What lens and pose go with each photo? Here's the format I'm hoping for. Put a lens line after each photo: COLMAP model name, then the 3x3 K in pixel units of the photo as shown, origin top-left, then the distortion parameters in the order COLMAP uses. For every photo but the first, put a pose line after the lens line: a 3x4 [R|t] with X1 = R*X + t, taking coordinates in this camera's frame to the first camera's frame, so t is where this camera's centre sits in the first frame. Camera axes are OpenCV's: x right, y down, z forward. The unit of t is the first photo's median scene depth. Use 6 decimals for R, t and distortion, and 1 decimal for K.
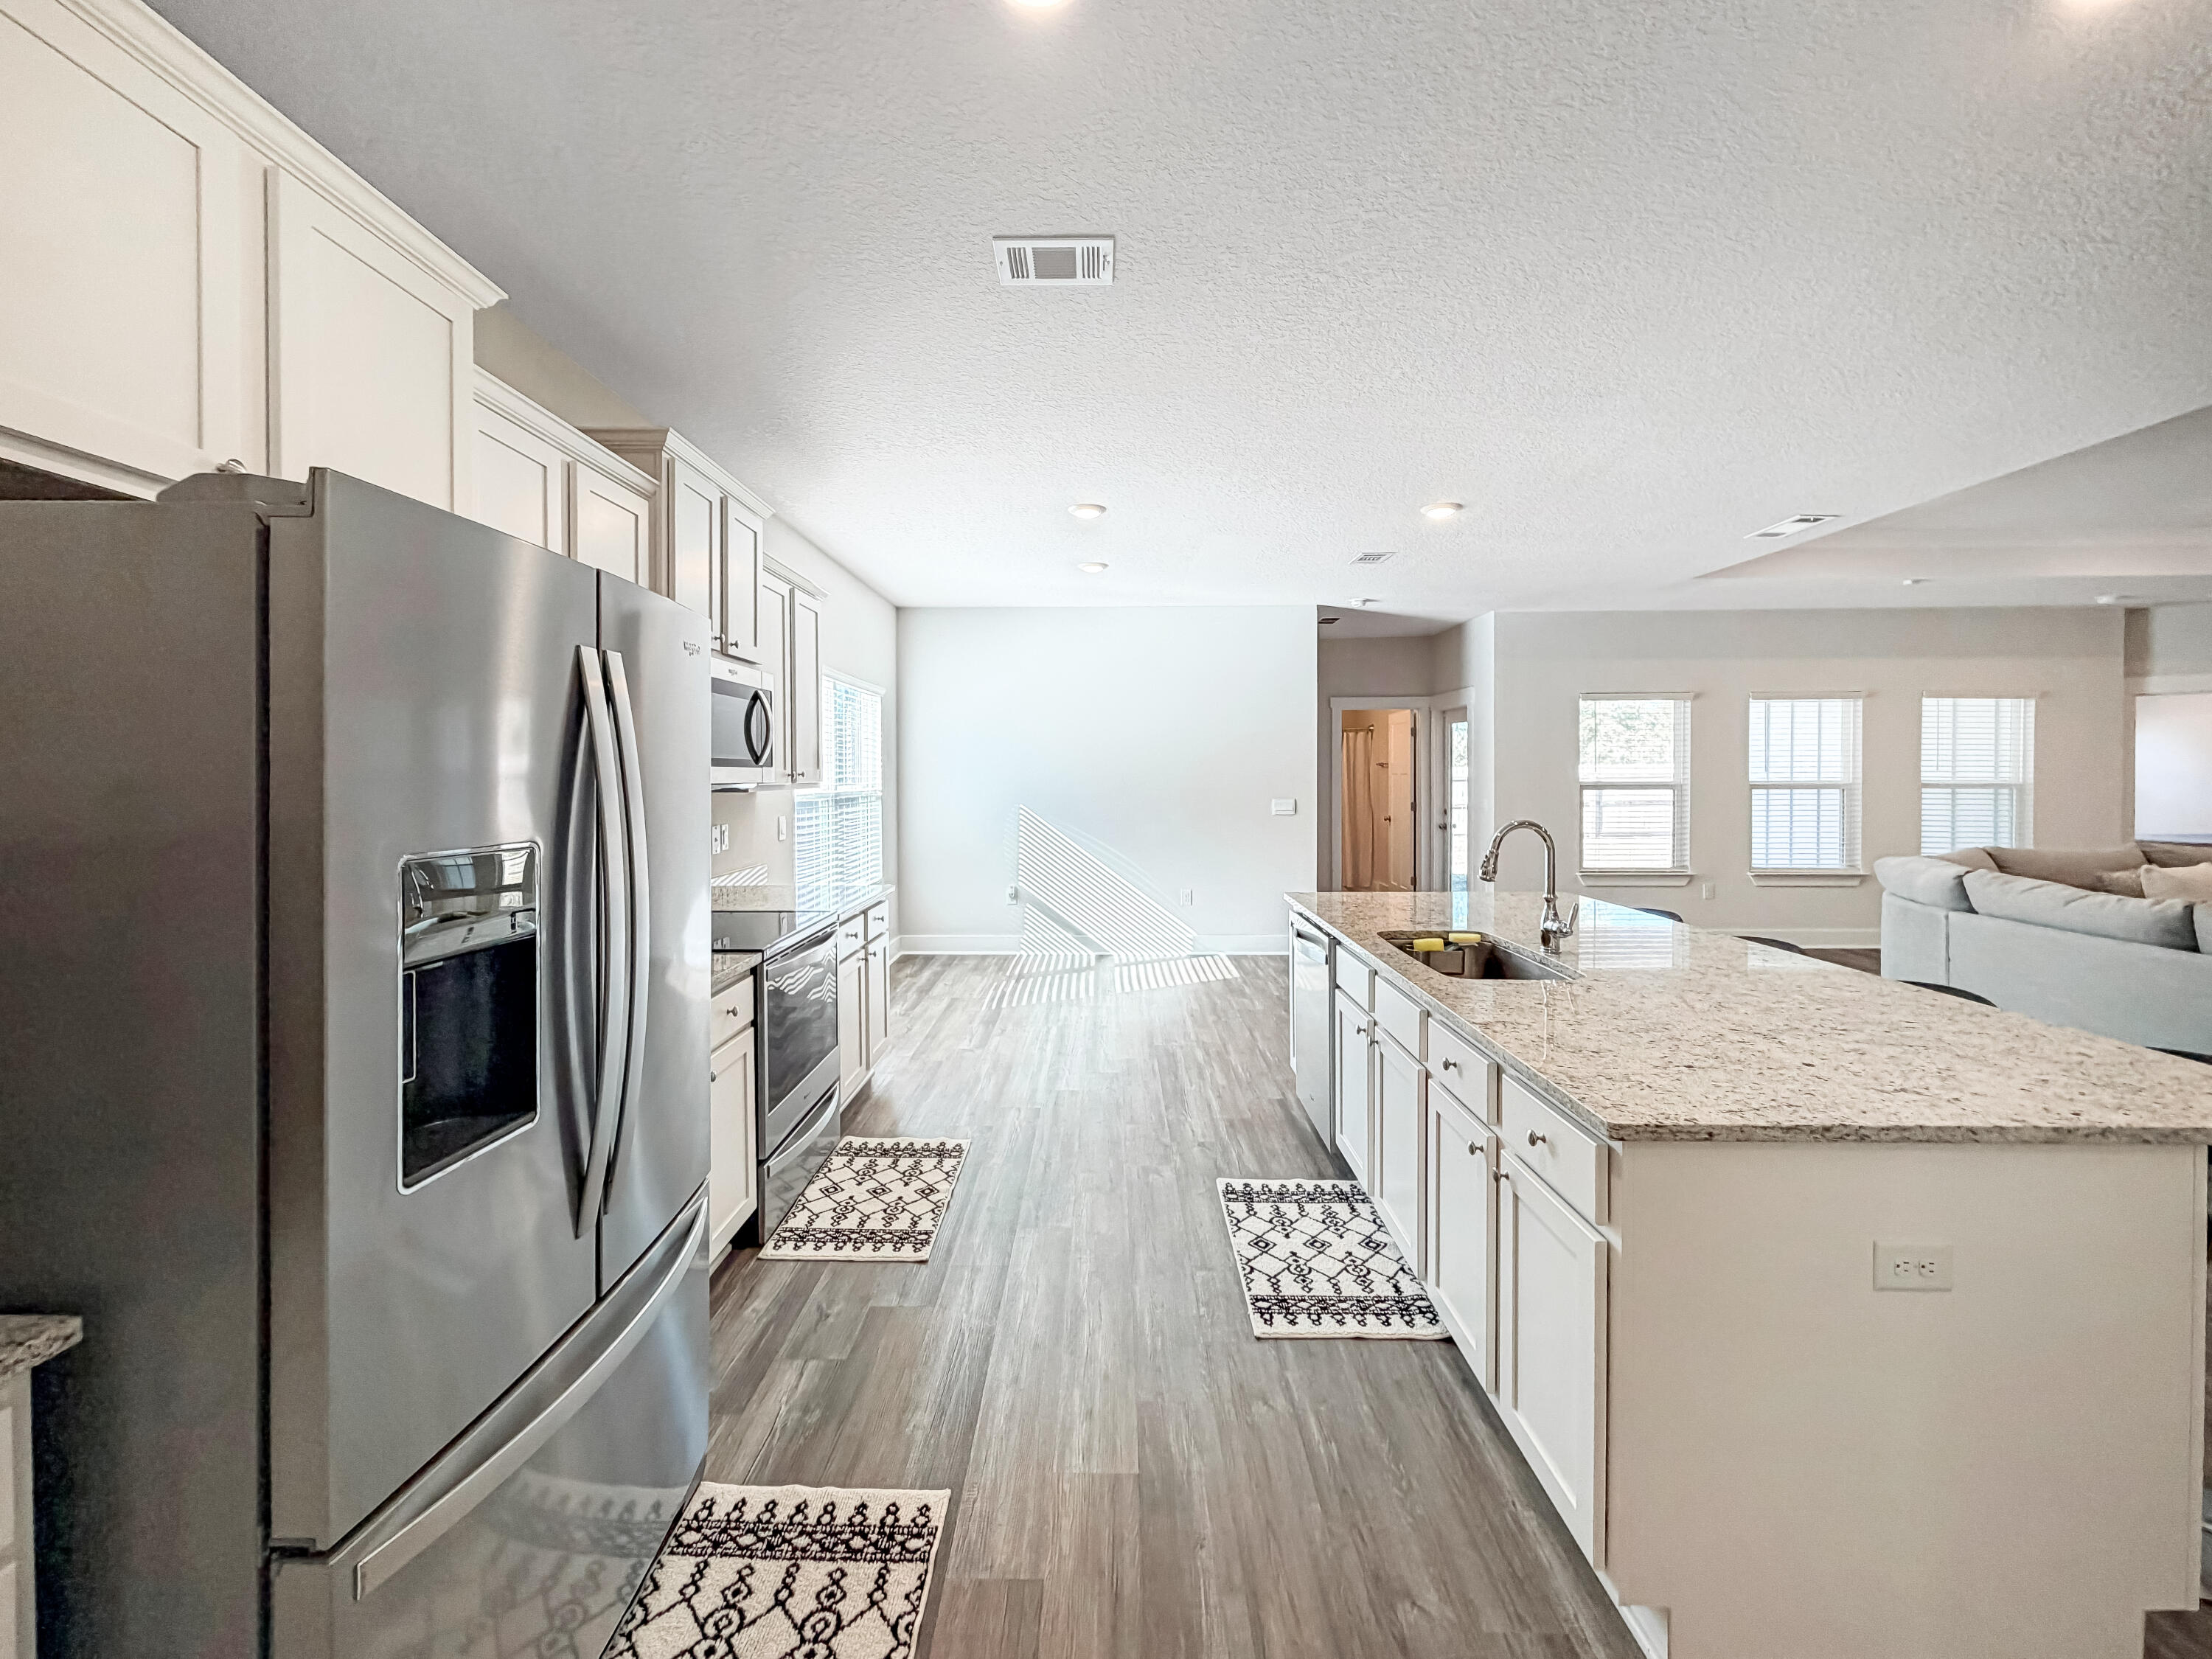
lens RADIAL K [[911.4, 0, 1082.6], [0, 911.4, 778.9], [0, 0, 1]] dist [-0.002792, 0.001645]
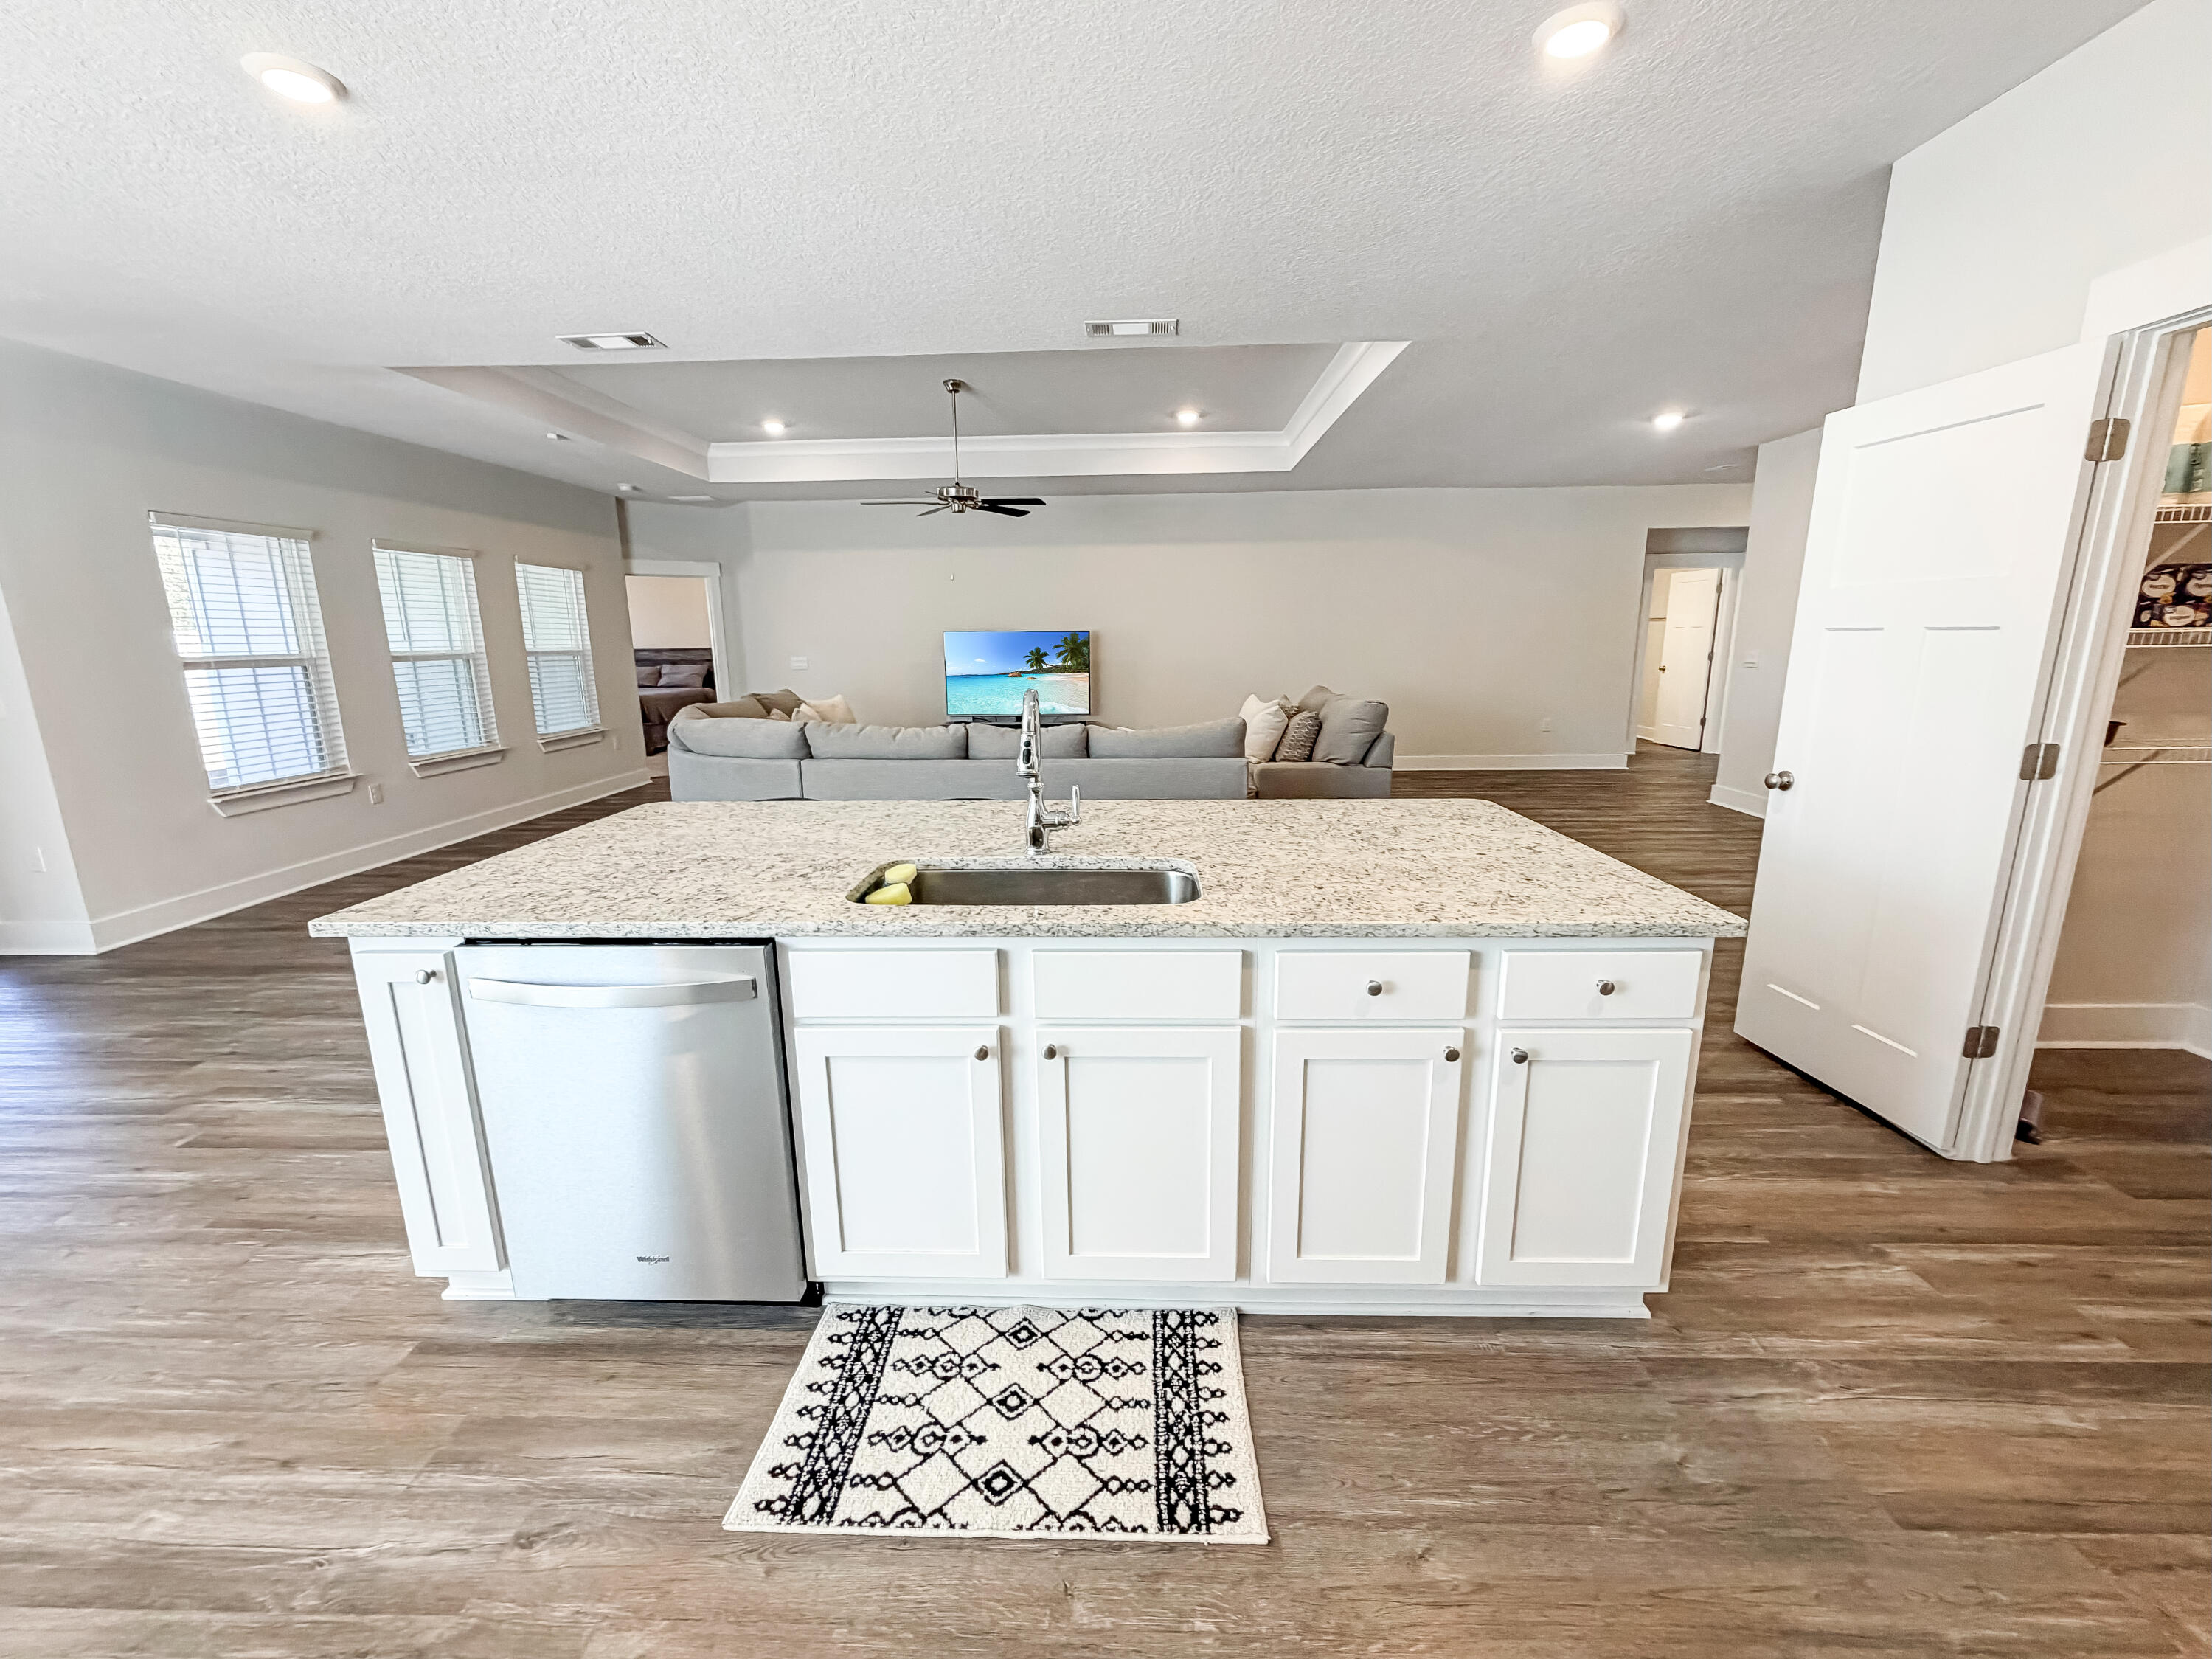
lens RADIAL K [[911.4, 0, 1108.8], [0, 911.4, 834.9], [0, 0, 1]] dist [-0.002792, 0.001645]
pose [[-0.002600, -0.213421, 0.976957, -0.244277], [0.020204, 0.976750, 0.213429, 0.003432], [-0.999792, 0.020294, 0.001772, 0.852135]]
